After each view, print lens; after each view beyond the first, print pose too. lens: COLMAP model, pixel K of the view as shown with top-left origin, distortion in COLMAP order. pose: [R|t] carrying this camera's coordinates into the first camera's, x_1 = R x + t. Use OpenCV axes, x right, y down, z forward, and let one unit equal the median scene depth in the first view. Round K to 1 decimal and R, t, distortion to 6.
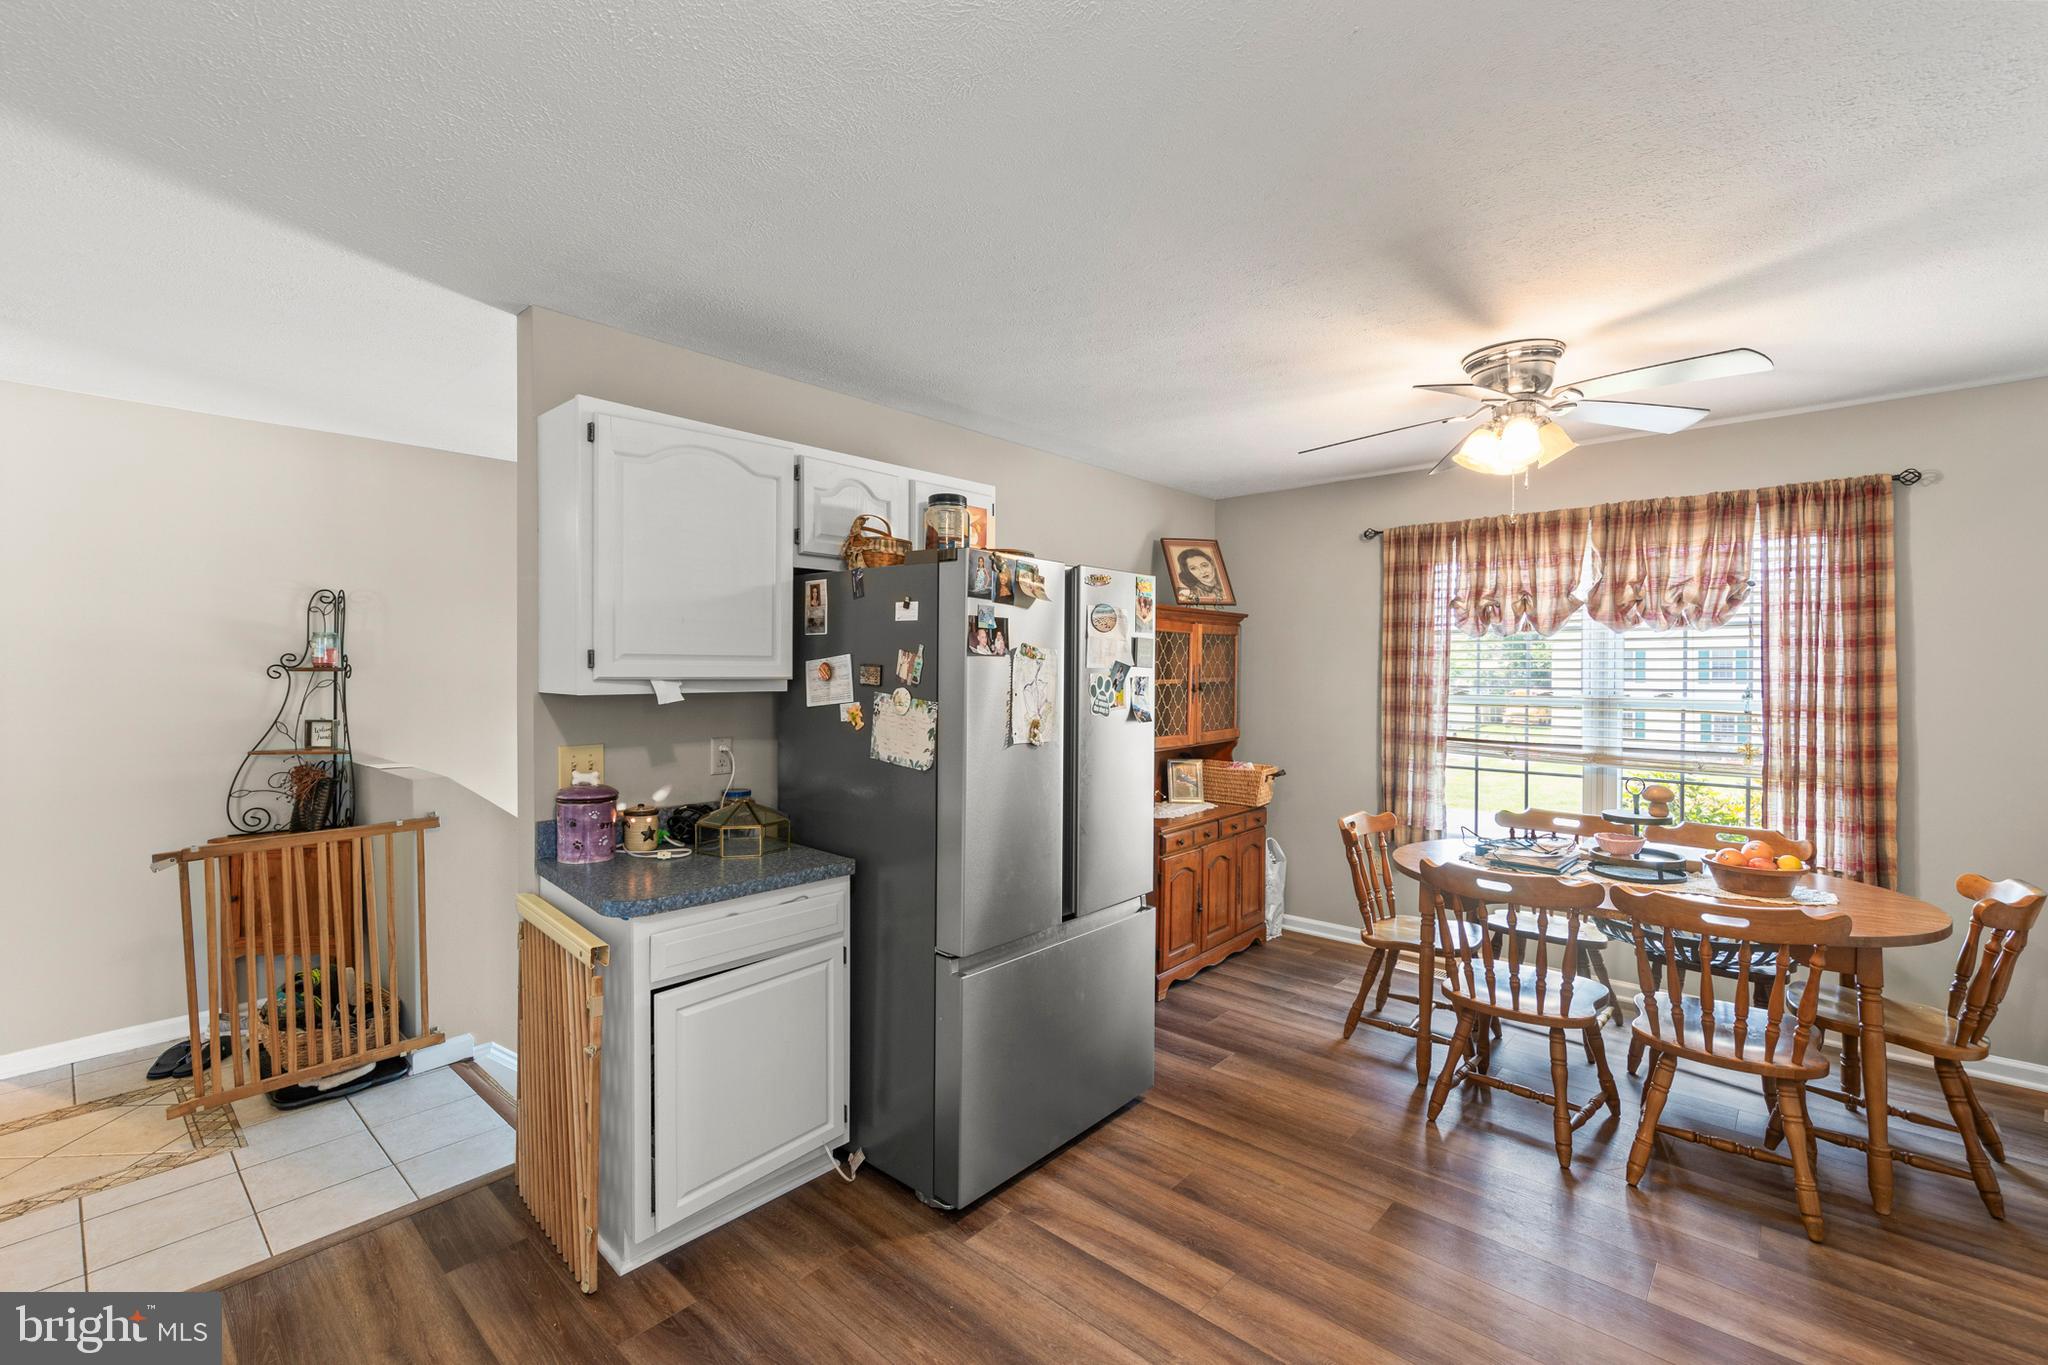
lens RADIAL K [[873.1, 0, 1012.6], [0, 873.1, 675.9], [0, 0, 1]] dist [0.001327, 0.000137]
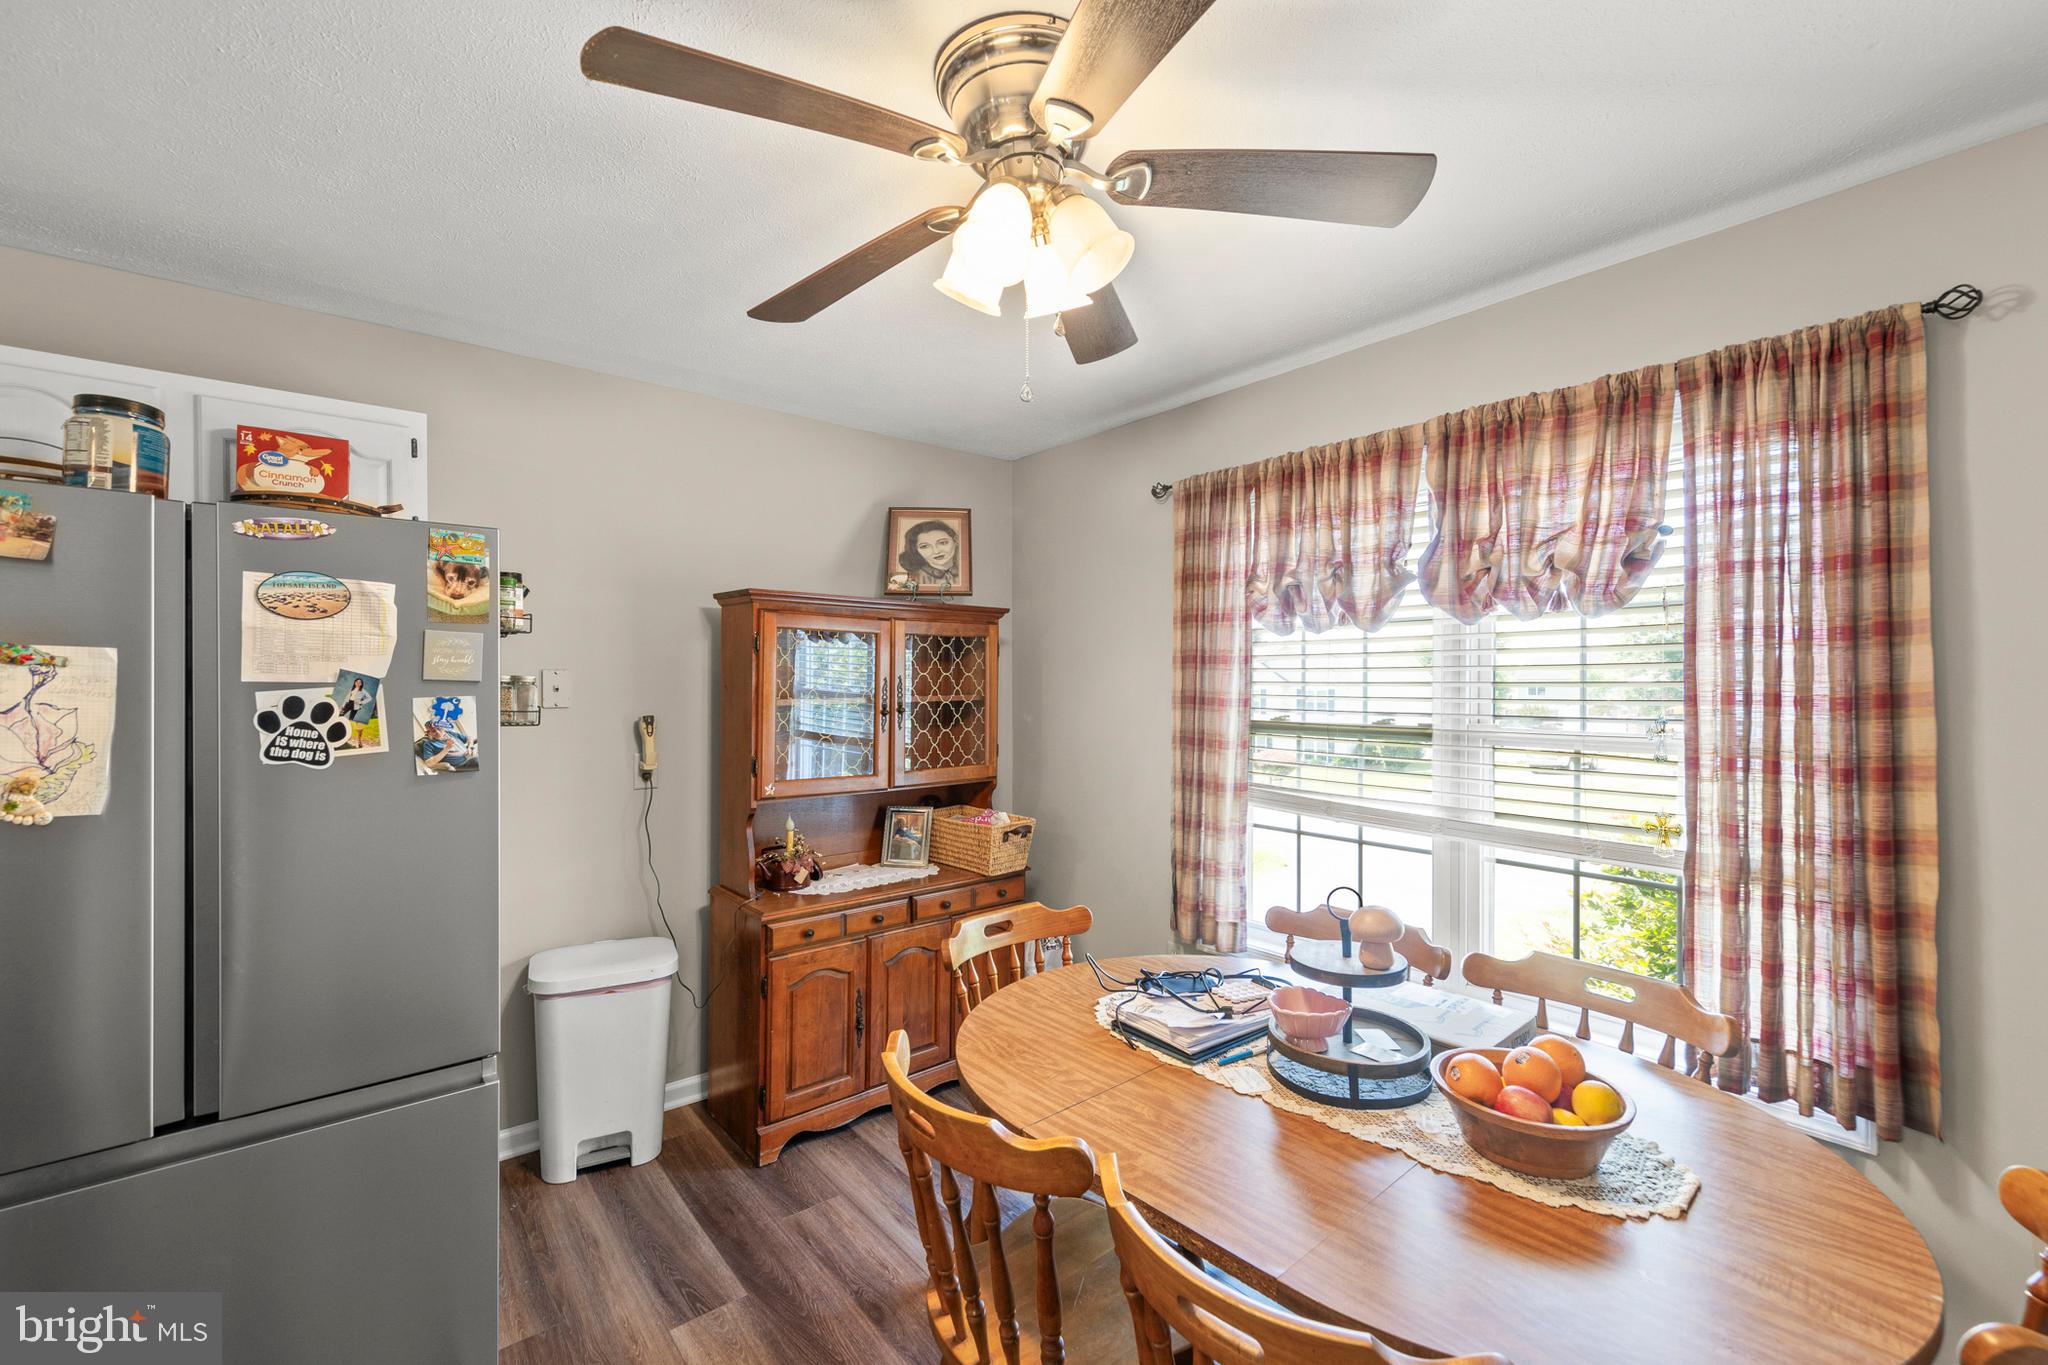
lens RADIAL K [[854.1, 0, 1024.0], [0, 854.1, 682.5], [0, 0, 1]] dist [0.007220, -0.000200]
pose [[0.989612, -0.001312, -0.143761, 0.506914], [0.000004, 0.999959, -0.009103, -0.002700], [0.143767, 0.009008, 0.989571, 0.388217]]
